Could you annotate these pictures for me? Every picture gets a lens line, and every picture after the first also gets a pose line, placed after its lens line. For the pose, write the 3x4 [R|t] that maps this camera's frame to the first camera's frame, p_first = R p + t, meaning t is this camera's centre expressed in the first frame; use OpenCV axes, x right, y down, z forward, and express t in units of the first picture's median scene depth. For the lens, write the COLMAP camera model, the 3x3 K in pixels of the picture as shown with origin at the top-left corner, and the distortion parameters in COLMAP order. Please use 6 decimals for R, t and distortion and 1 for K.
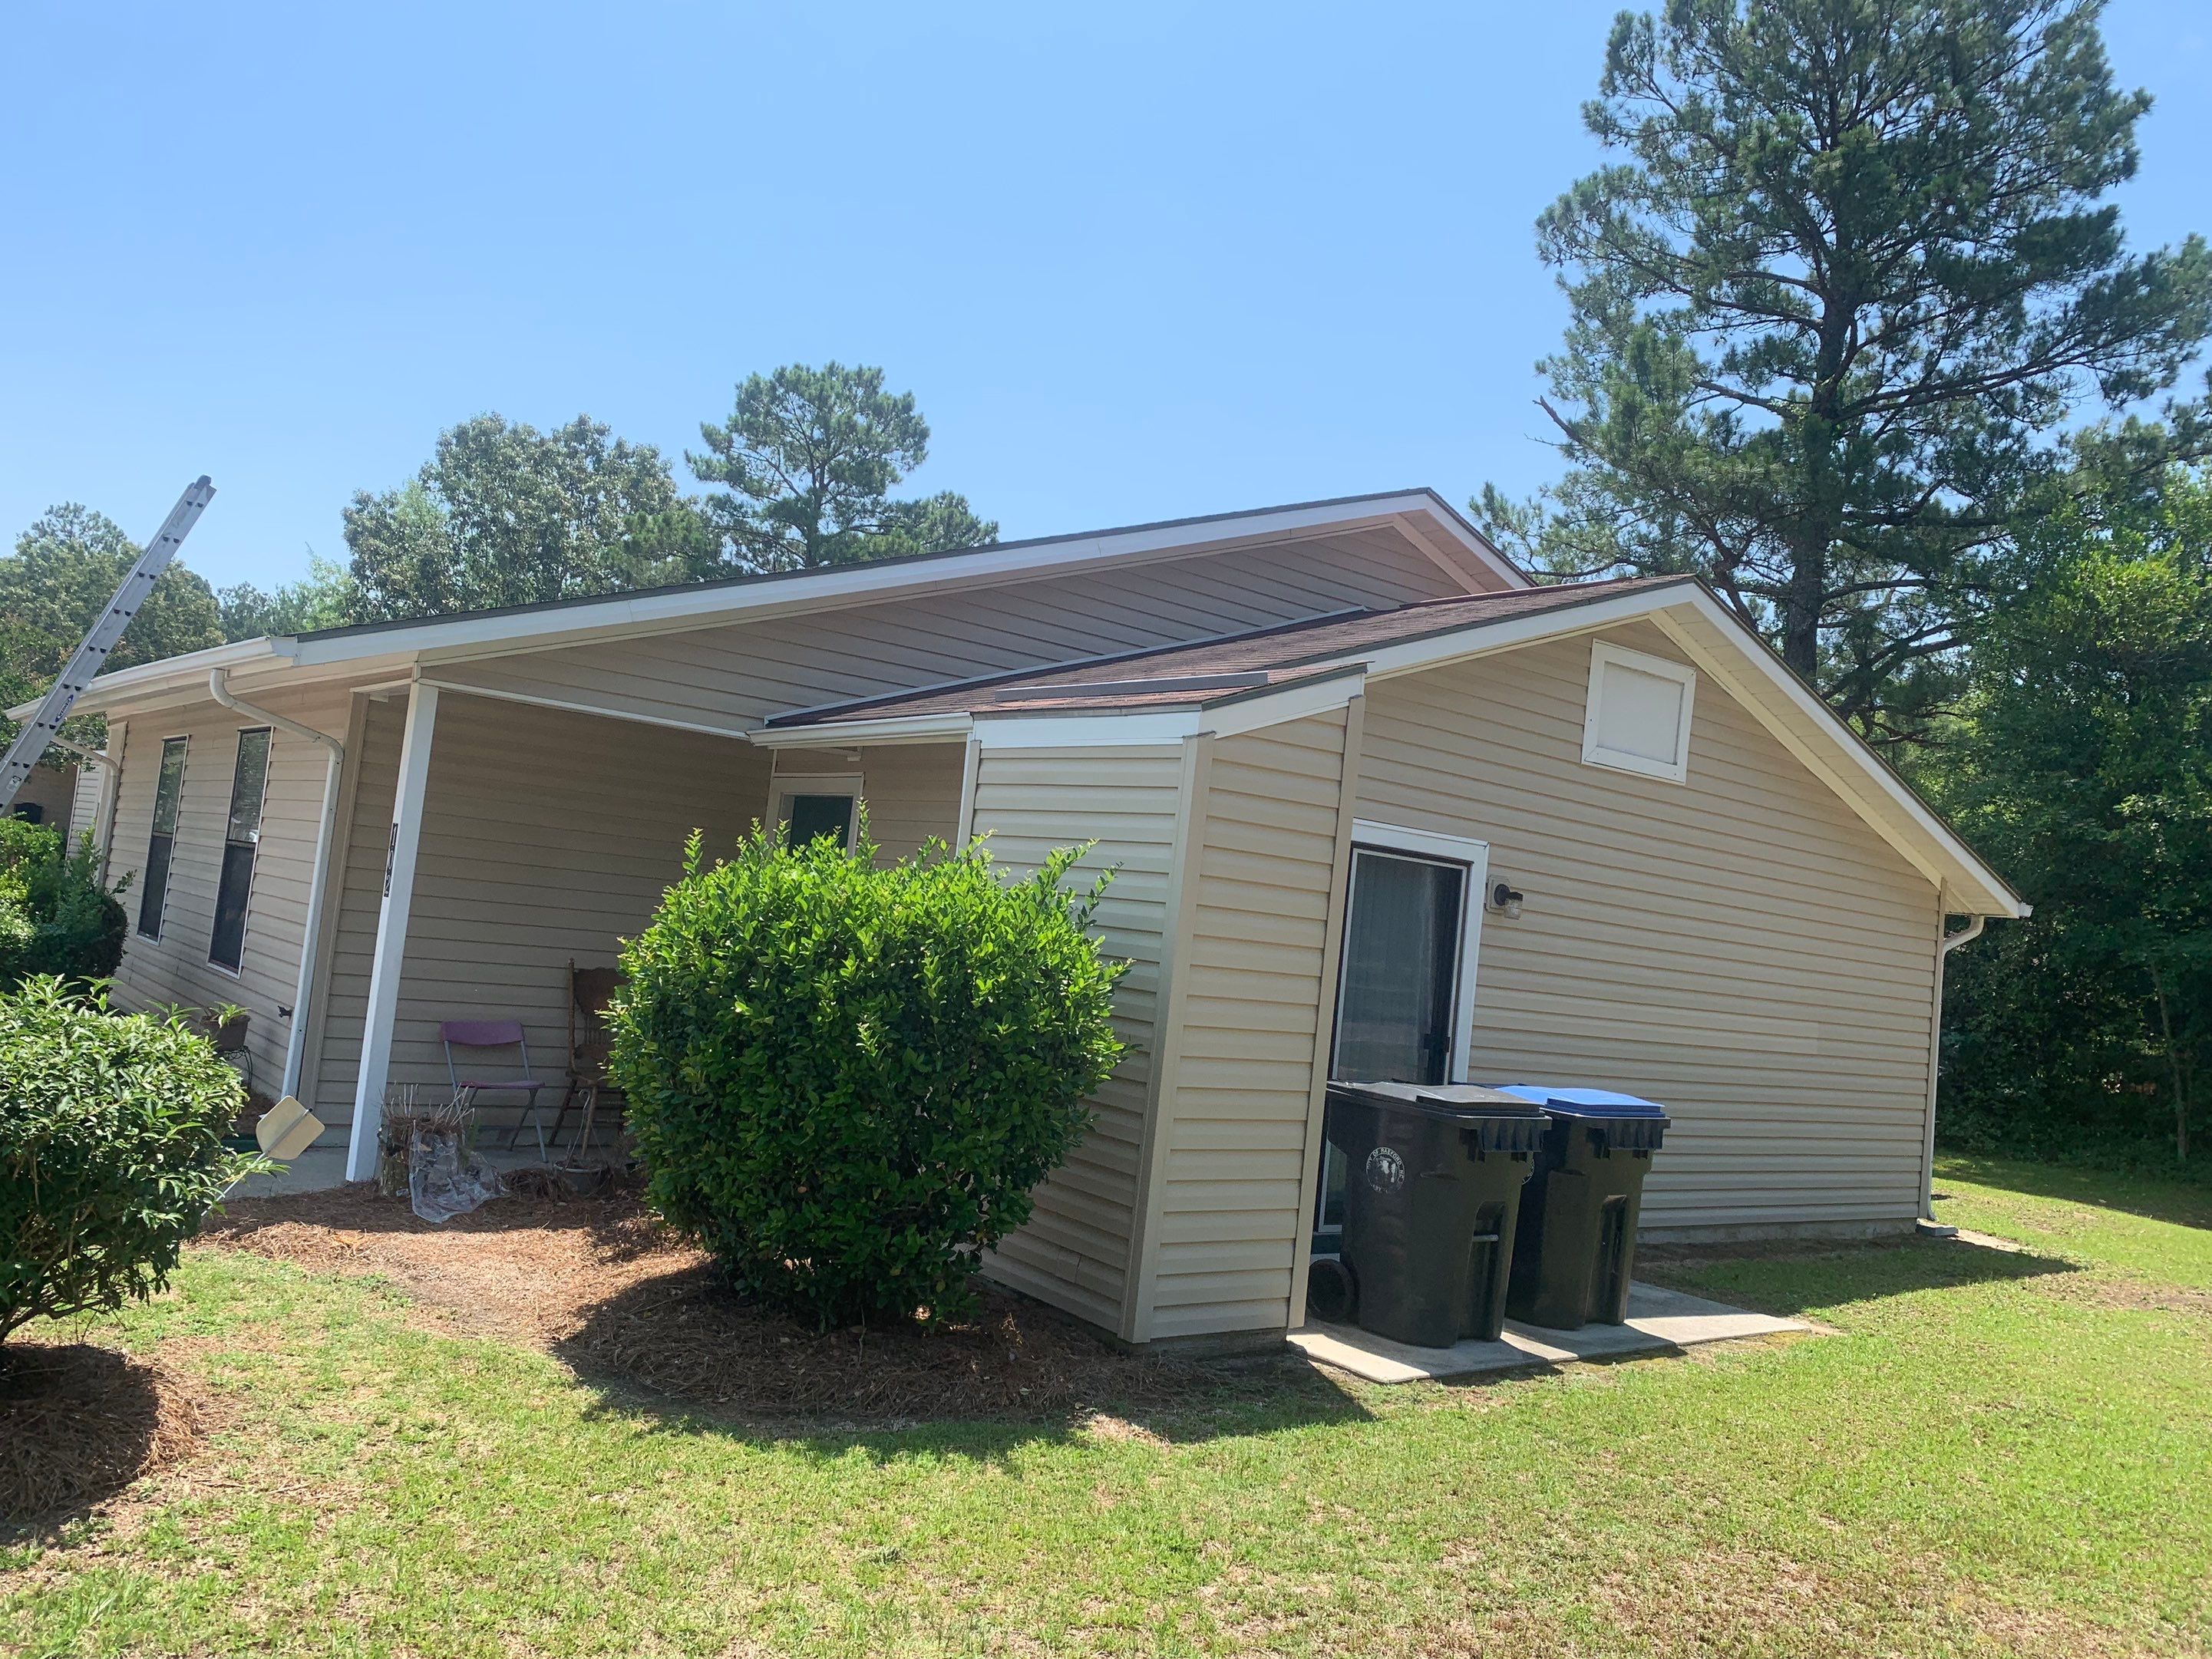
lens RADIAL K [[1689.6, 0, 1103.8], [0, 1689.6, 832.7], [0, 0, 1]] dist [0.024129, -0.022040]
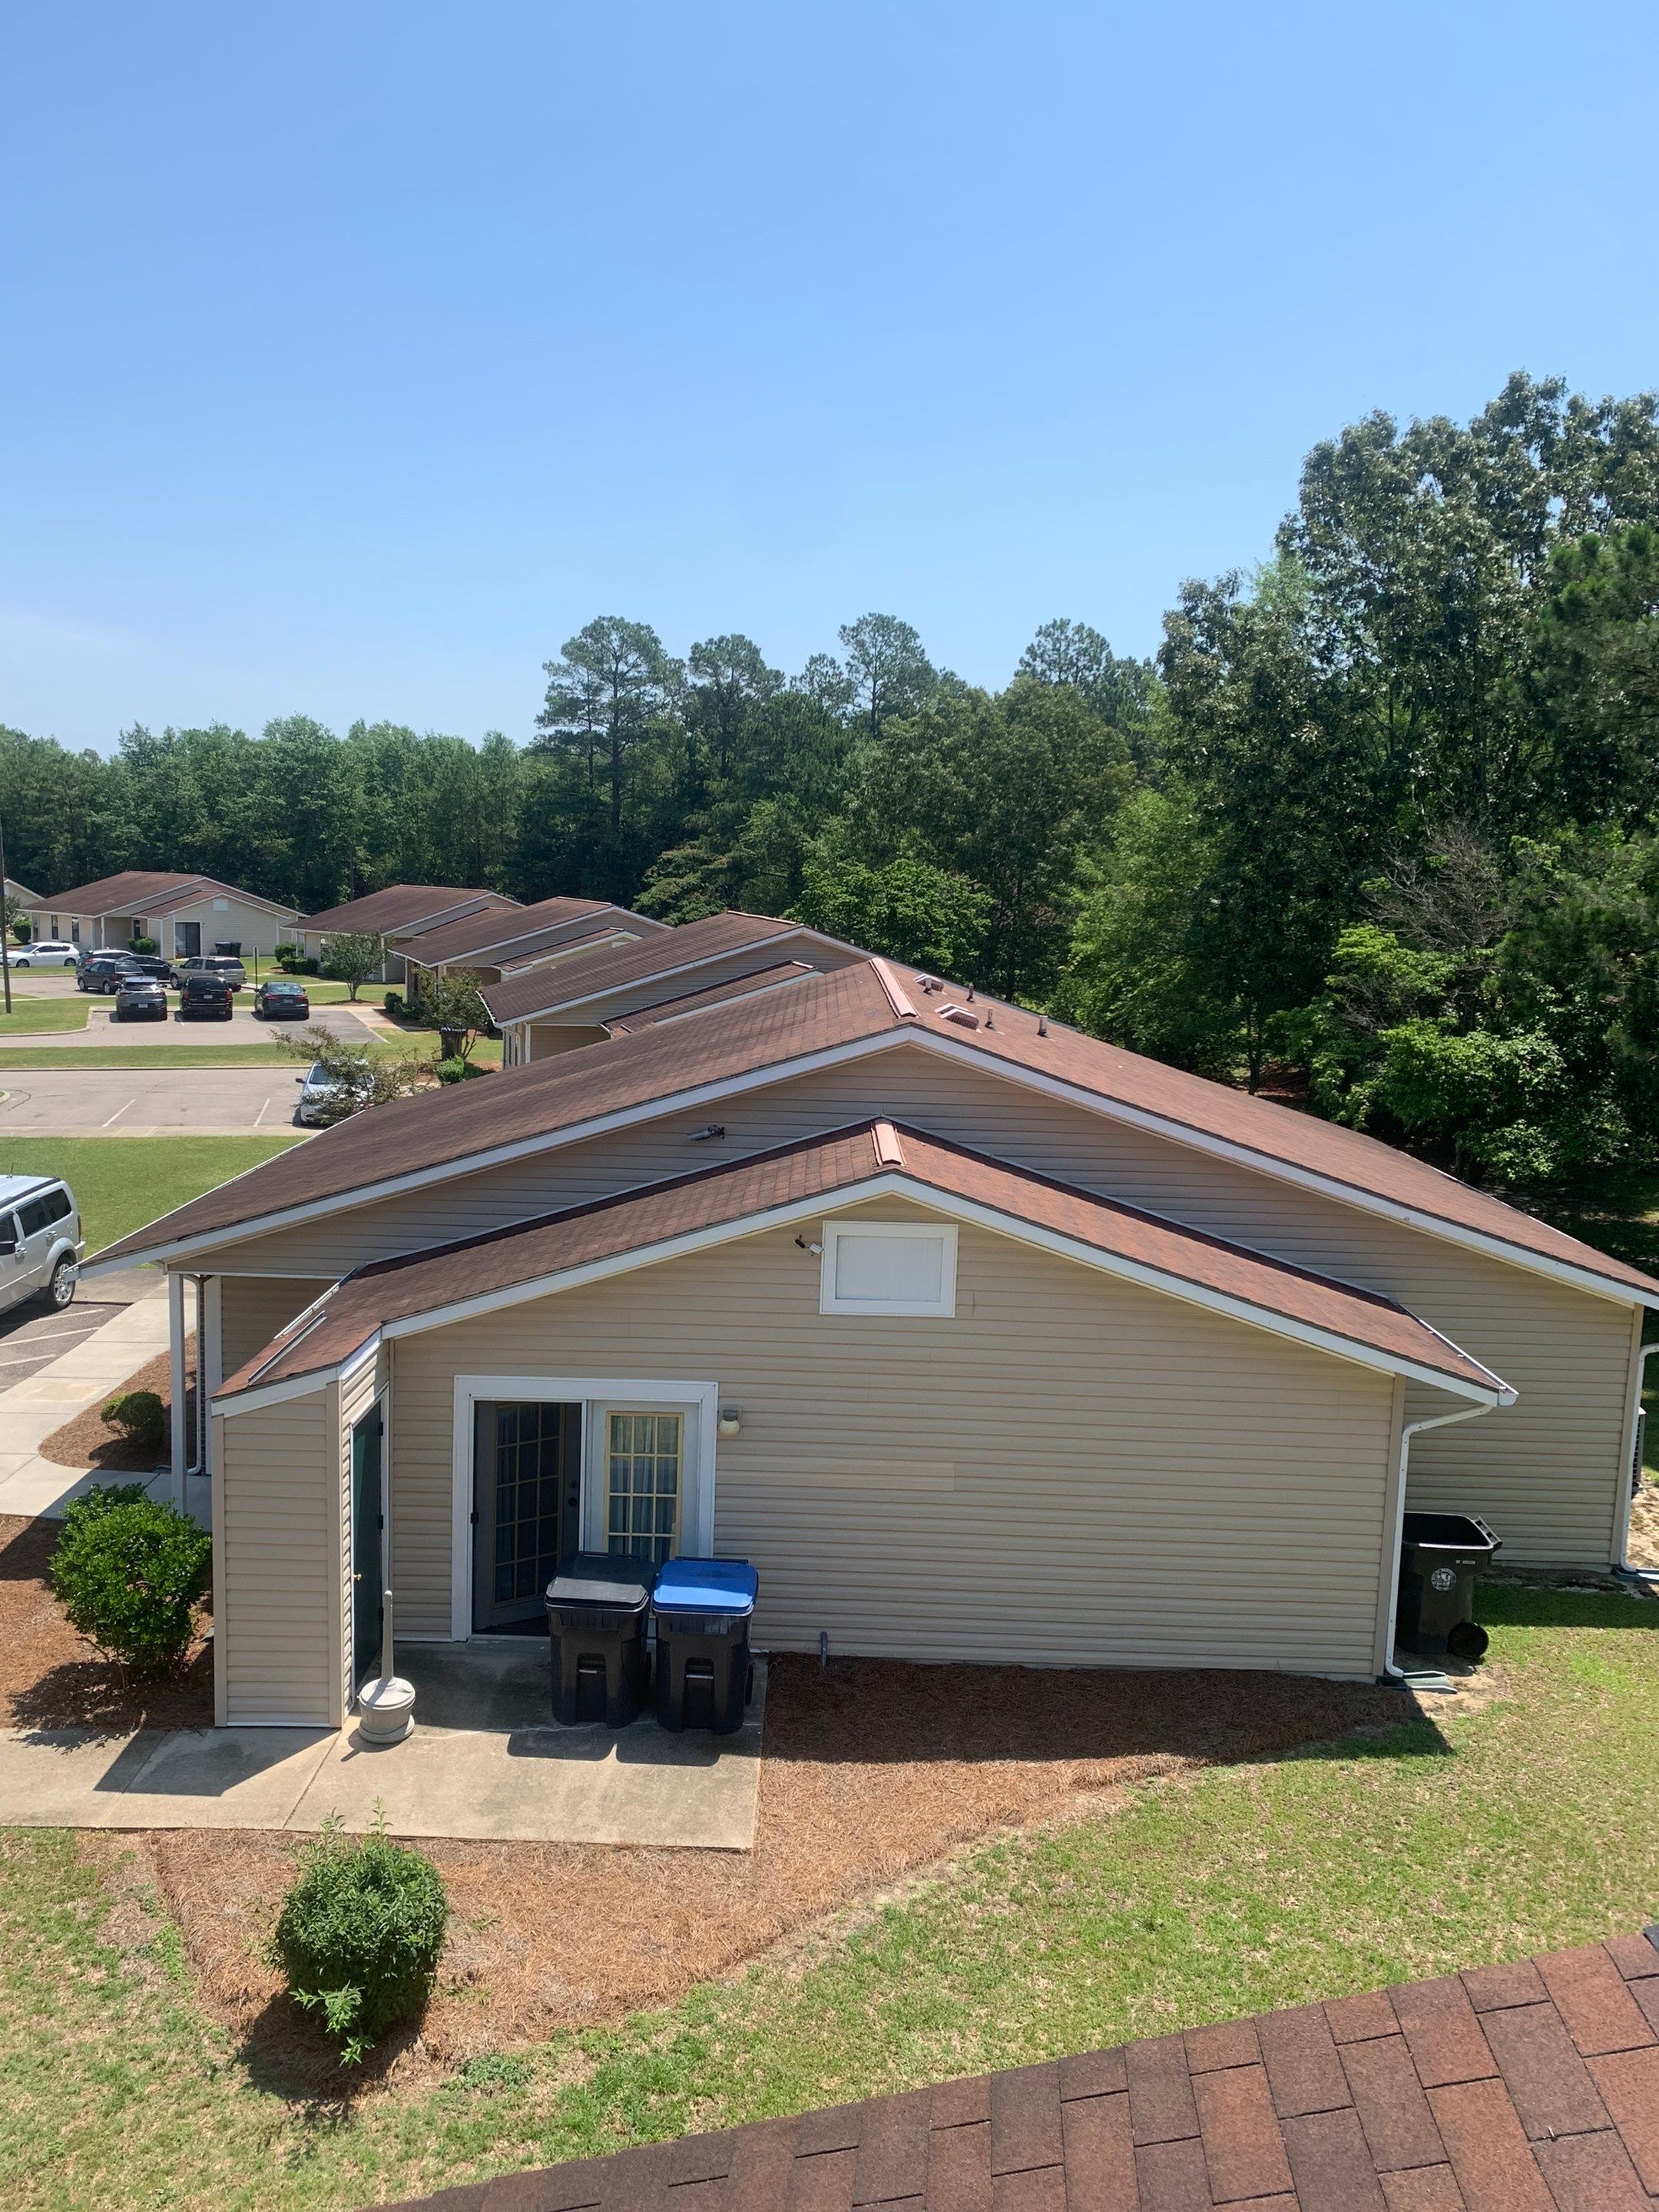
lens RADIAL K [[1689.8, 0, 813.8], [0, 1689.8, 1103.7], [0, 0, 1]] dist [0.024129, -0.022040]
pose [[0.730614, 0.010152, -0.682715, -0.073164], [0.085665, 0.990626, 0.106406, -0.074098], [0.677395, -0.136226, 0.722895, 0.355022]]
